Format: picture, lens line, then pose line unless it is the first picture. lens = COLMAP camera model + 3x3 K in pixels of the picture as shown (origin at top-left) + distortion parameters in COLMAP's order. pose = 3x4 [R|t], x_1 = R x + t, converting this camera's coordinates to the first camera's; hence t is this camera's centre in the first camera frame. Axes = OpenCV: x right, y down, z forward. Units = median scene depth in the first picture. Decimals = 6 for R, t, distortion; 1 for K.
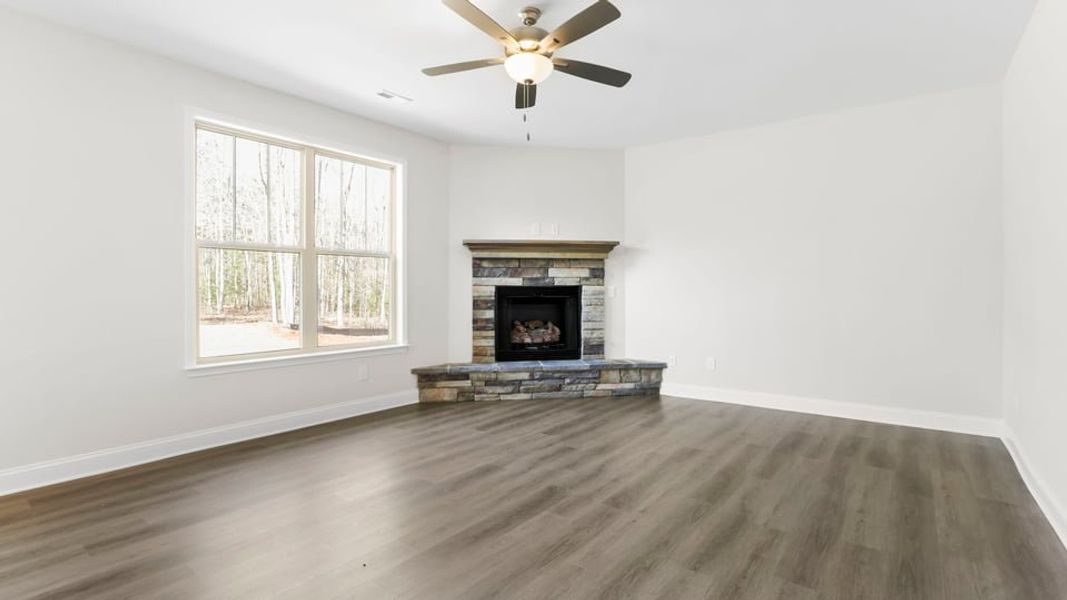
lens RADIAL K [[499.3, 0, 540.2], [0, 499.3, 297.8], [0, 0, 1]] dist [-0.072225, 0.000089]
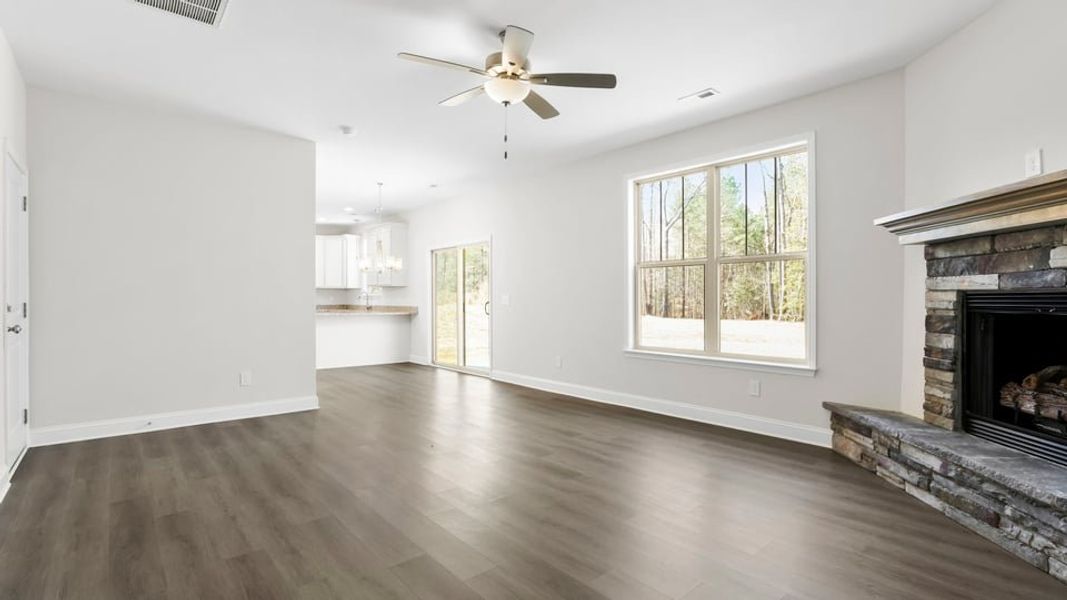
lens RADIAL K [[494.9, 0, 533.5], [0, 494.9, 300.0], [0, 0, 1]] dist [-0.004955, 0.000487]
pose [[-0.210456, 0.004576, -0.977593, 0.533887], [-0.020985, 0.999737, 0.009197, -0.009173], [0.977378, 0.022450, -0.210305, 0.665184]]
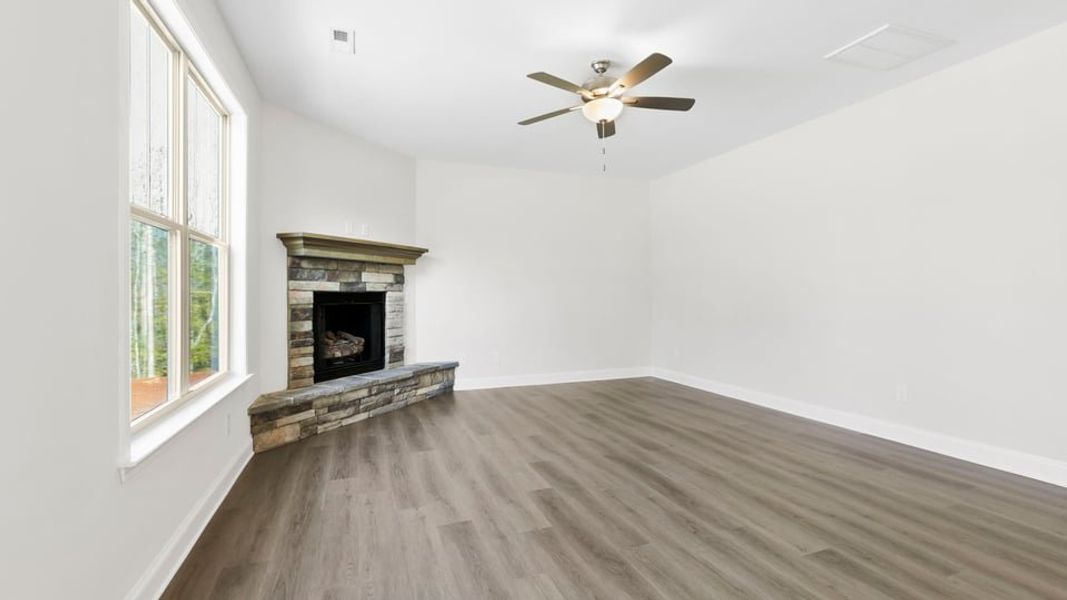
lens RADIAL K [[494.9, 0, 533.5], [0, 494.9, 300.0], [0, 0, 1]] dist [-0.004955, 0.000487]
pose [[0.538214, -0.008001, 0.842770, -0.582679], [0.017382, 0.999848, -0.001608, -0.001656], [-0.842629, 0.015514, 0.538271, 0.258340]]
